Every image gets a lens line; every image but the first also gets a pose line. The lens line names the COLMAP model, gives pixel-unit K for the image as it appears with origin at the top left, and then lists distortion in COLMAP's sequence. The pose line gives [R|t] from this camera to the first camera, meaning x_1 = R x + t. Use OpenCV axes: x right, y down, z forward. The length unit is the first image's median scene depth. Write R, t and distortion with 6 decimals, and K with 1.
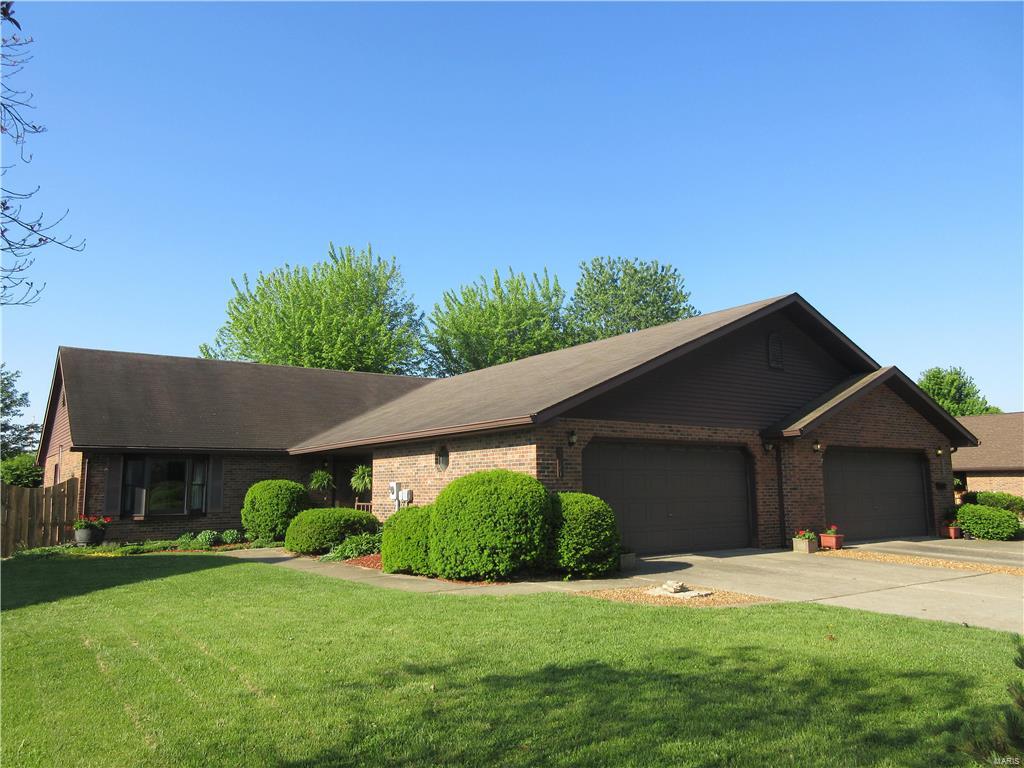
lens RADIAL K [[760.4, 0, 512.0], [0, 760.4, 384.0], [0, 0, 1]] dist [0.003773, 0.002320]
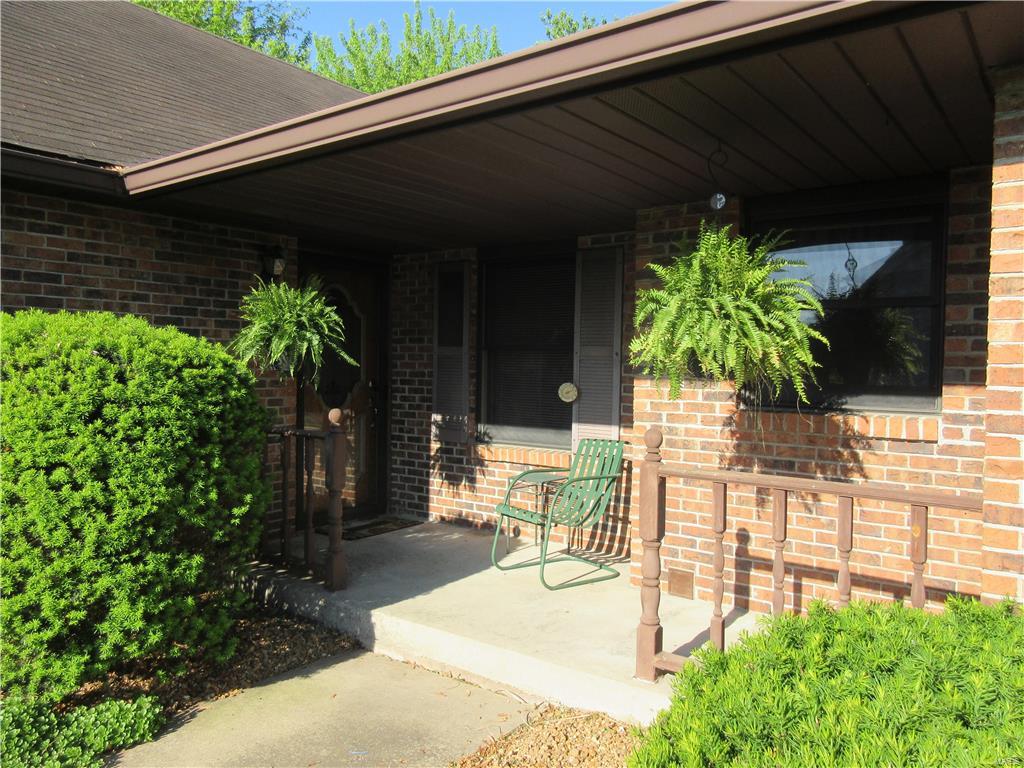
lens RADIAL K [[760.4, 0, 512.0], [0, 760.4, 384.0], [0, 0, 1]] dist [0.003773, 0.002320]
pose [[0.955176, 0.015990, 0.295608, -0.296691], [-0.065109, 0.985438, 0.157078, 0.121206], [-0.288791, -0.169284, 0.942307, 0.901271]]
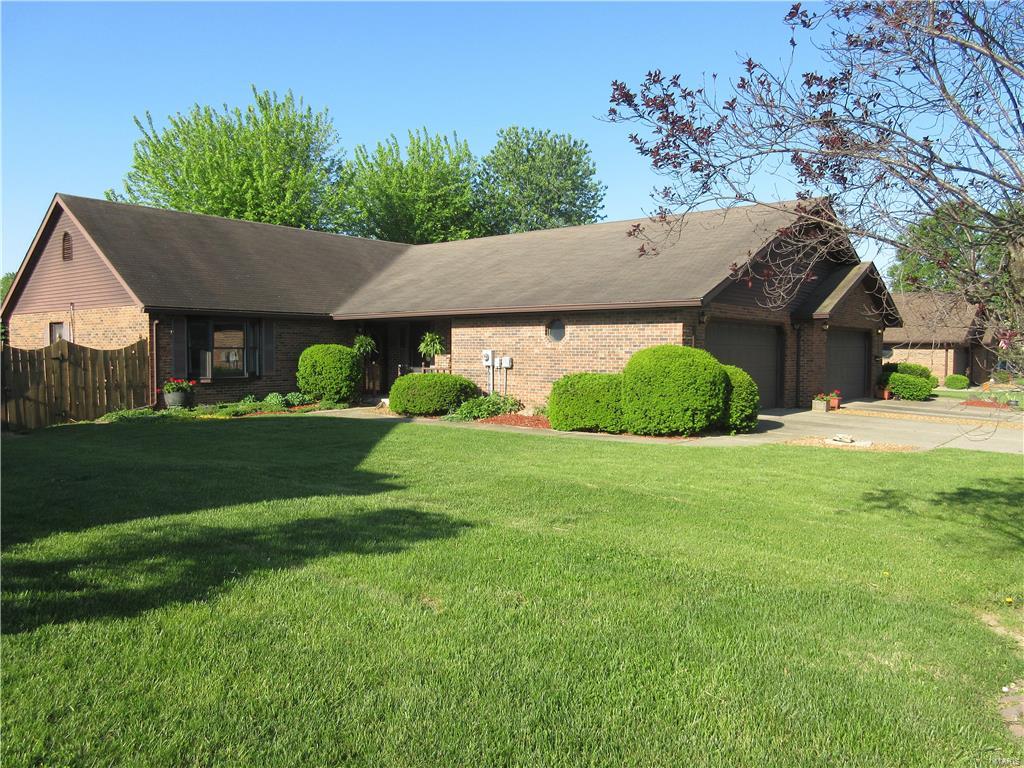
lens RADIAL K [[755.1, 0, 512.0], [0, 755.1, 384.0], [0, 0, 1]] dist [-0.001701, -0.000840]
pose [[0.966648, 0.003880, 0.256078, -0.373057], [-0.050365, 0.983240, 0.175223, -0.013351], [-0.251106, -0.182277, 0.950642, -0.041526]]
